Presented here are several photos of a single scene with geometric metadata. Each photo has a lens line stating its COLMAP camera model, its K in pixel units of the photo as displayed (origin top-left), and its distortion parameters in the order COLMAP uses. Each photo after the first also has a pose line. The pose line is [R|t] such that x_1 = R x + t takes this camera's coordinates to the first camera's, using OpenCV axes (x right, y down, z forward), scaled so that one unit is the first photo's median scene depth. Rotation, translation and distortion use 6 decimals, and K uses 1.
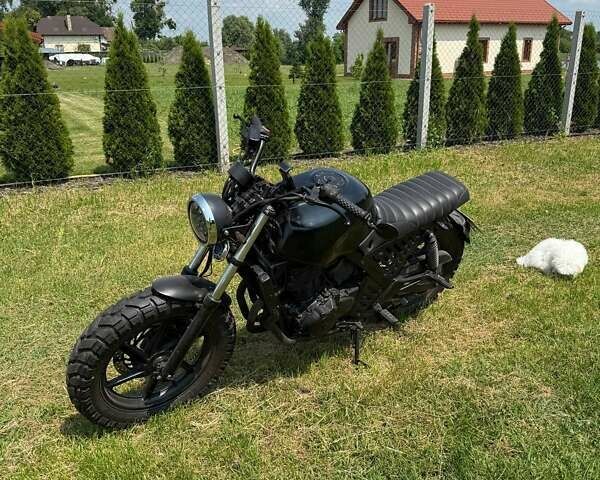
lens RADIAL K [[542.5, 0, 291.9], [0, 542.5, 239.7], [0, 0, 1]] dist [0.067085, -0.001676]
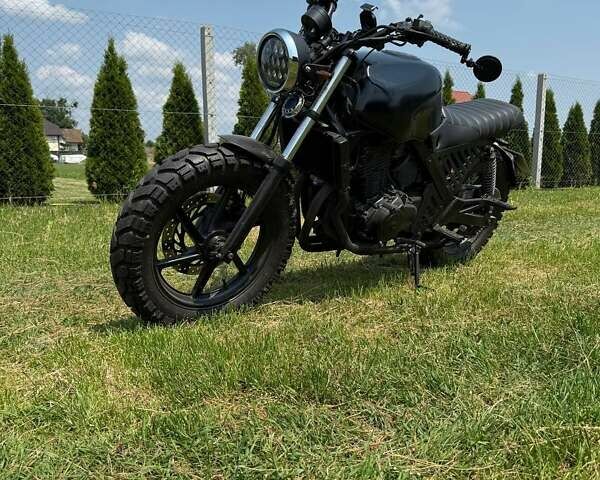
lens RADIAL K [[547.1, 0, 300.0], [0, 547.1, 240.0], [0, 0, 1]] dist [0.074656, -0.003802]
pose [[0.996841, 0.002135, 0.079391, -0.166000], [0.009900, 0.988501, -0.150892, 0.321617], [-0.078800, 0.151201, 0.985357, 0.133516]]
